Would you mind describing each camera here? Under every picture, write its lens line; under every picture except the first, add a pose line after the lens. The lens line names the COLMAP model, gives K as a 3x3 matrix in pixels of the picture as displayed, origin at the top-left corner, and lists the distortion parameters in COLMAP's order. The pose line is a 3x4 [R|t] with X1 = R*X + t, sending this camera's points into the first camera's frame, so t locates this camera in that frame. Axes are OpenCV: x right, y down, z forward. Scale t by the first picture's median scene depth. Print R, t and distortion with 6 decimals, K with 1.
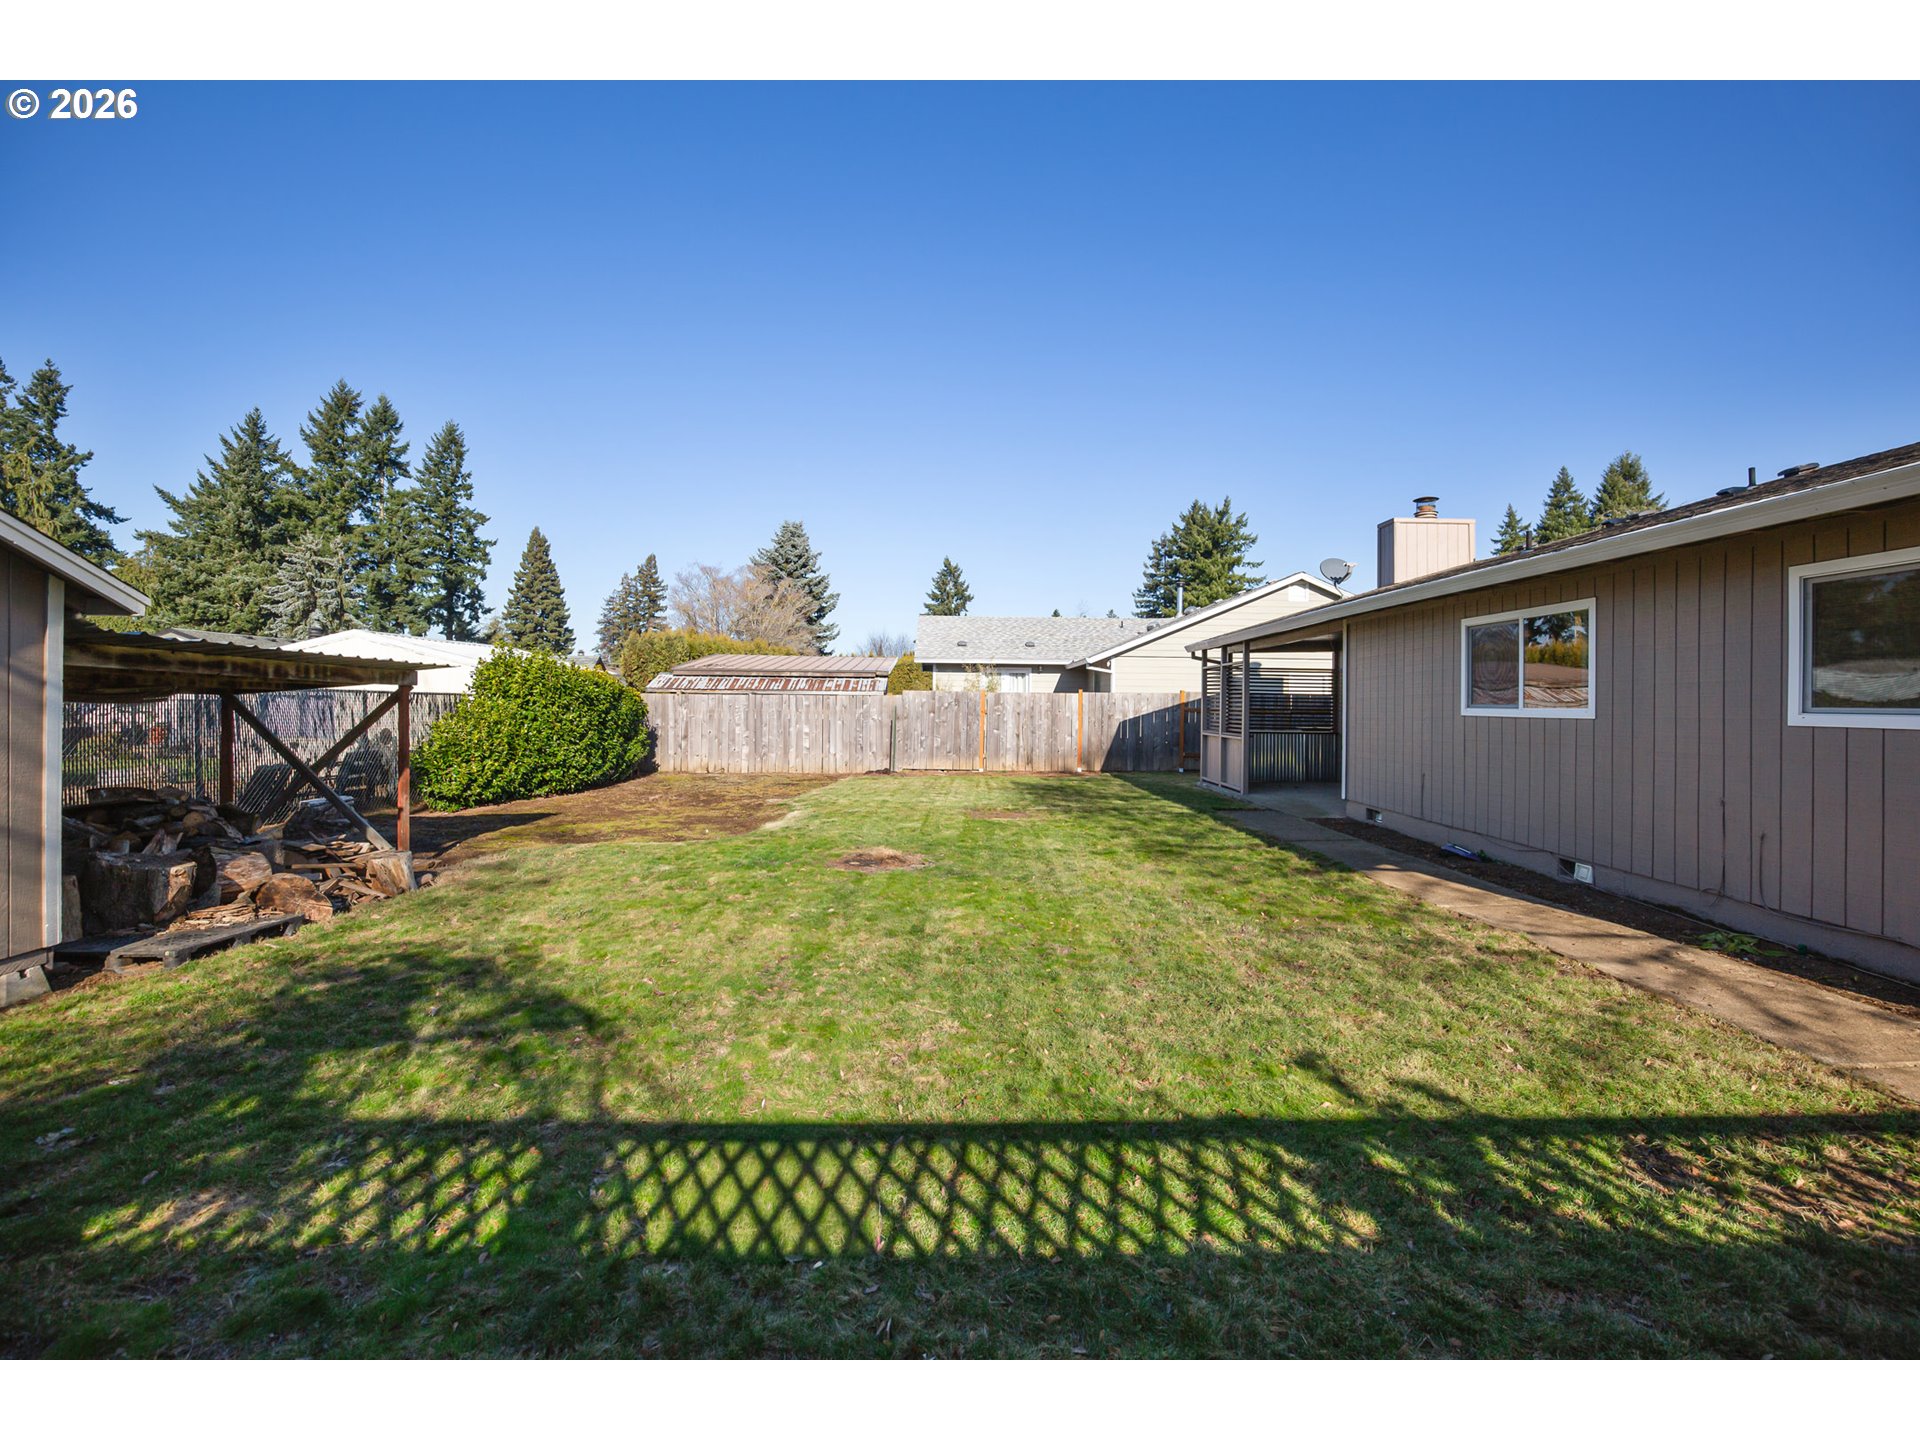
lens RADIAL K [[884.3, 0, 964.3], [0, 884.3, 707.4], [0, 0, 1]] dist [-0.017547, 0.003271]
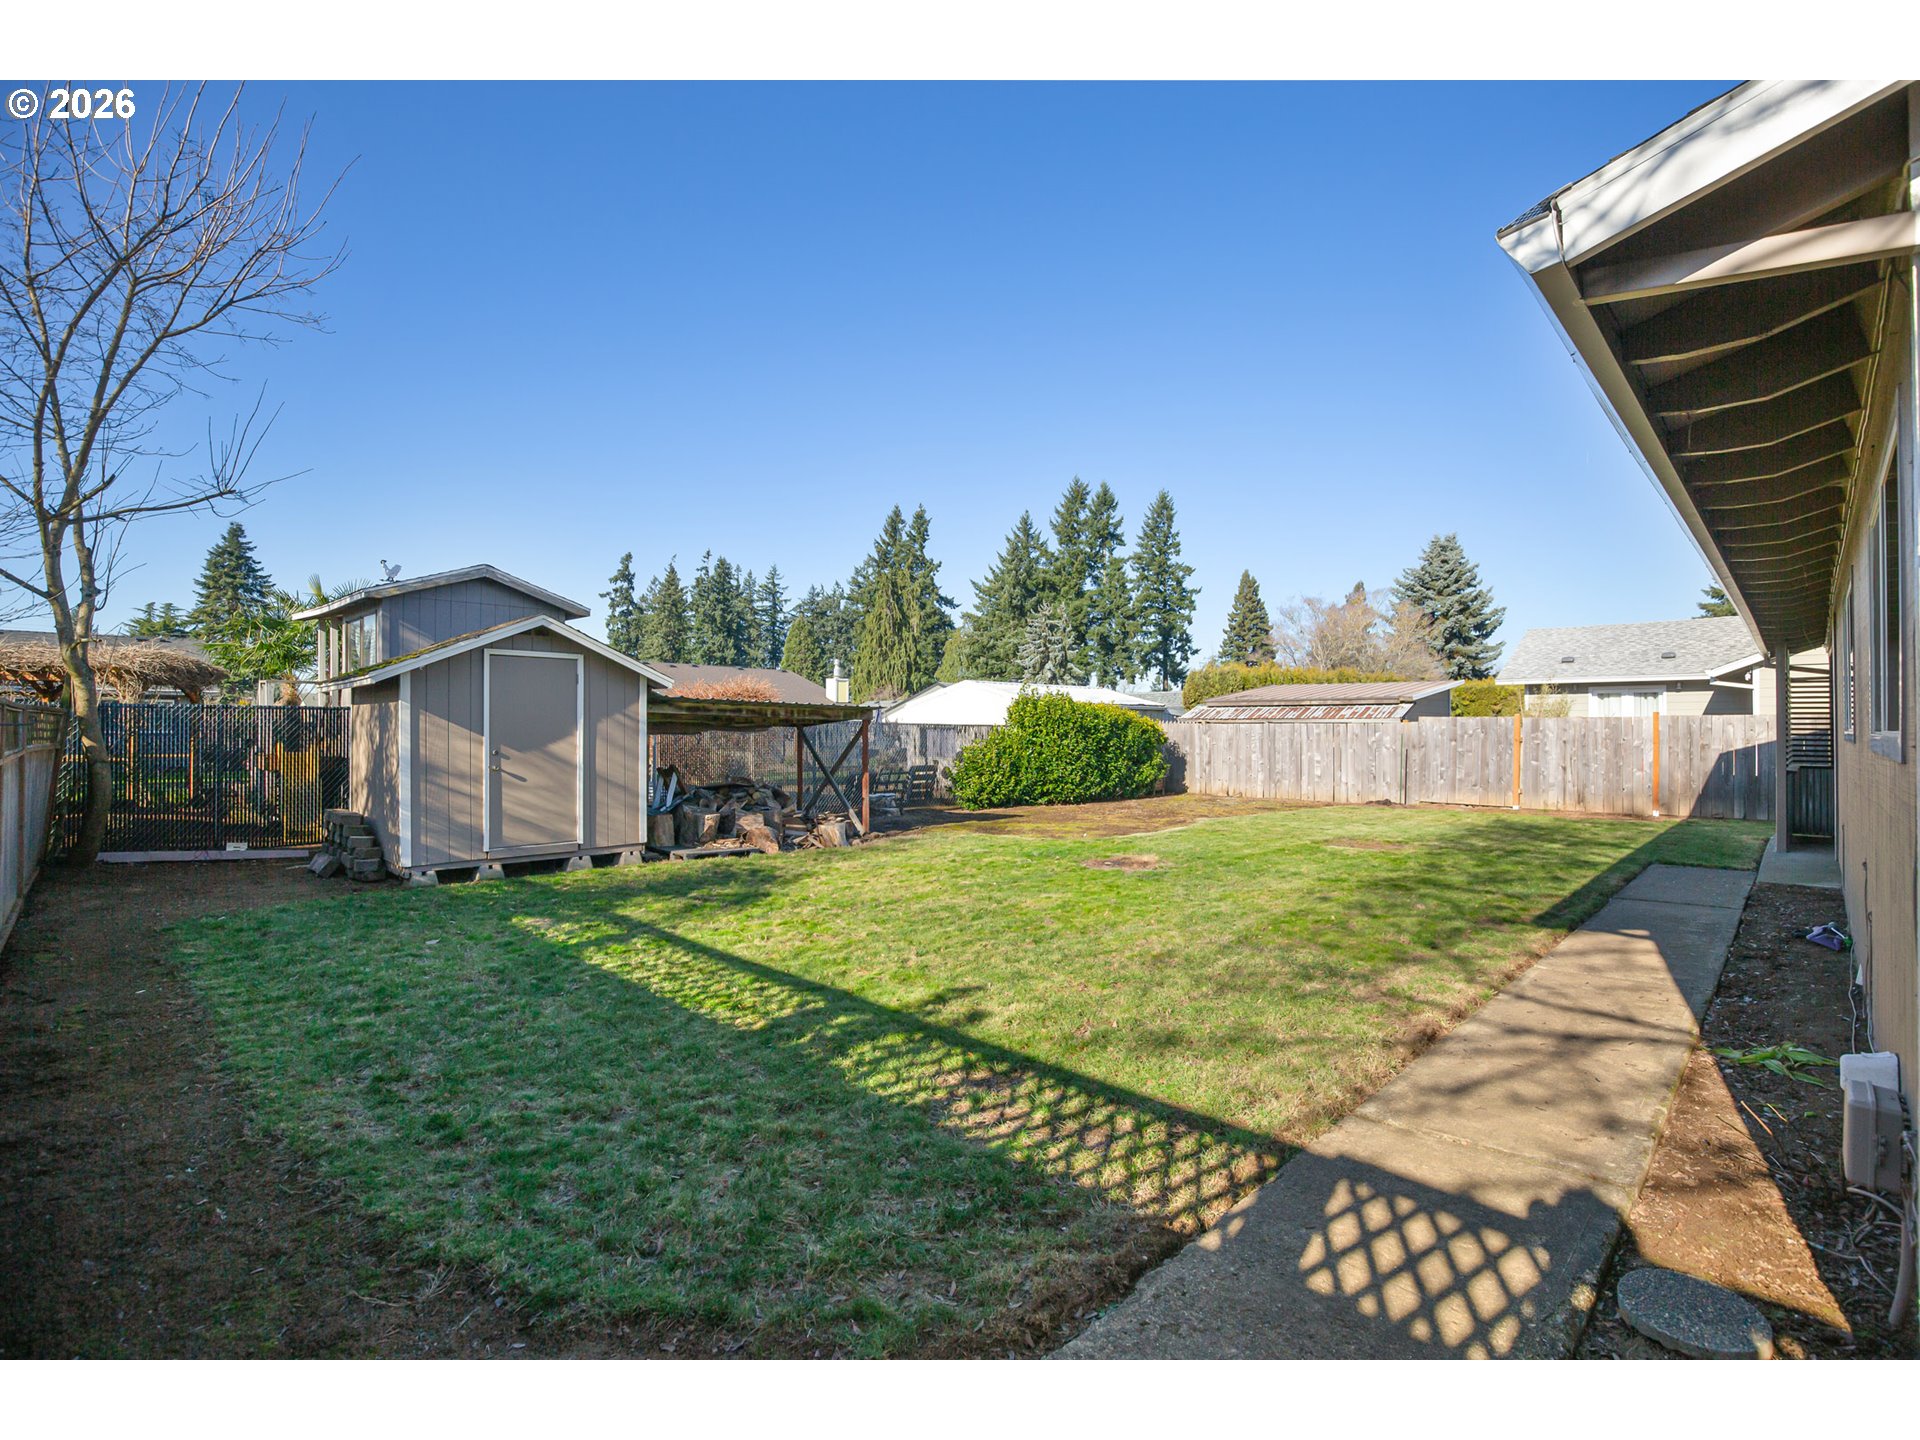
lens RADIAL K [[884.3, 0, 958.6], [0, 884.3, 728.1], [0, 0, 1]] dist [-0.017547, 0.003271]
pose [[0.694898, -0.008385, -0.719060, 0.104494], [-0.000023, 0.999932, -0.011683, 0.001359], [0.719109, 0.008135, 0.694850, 0.004001]]
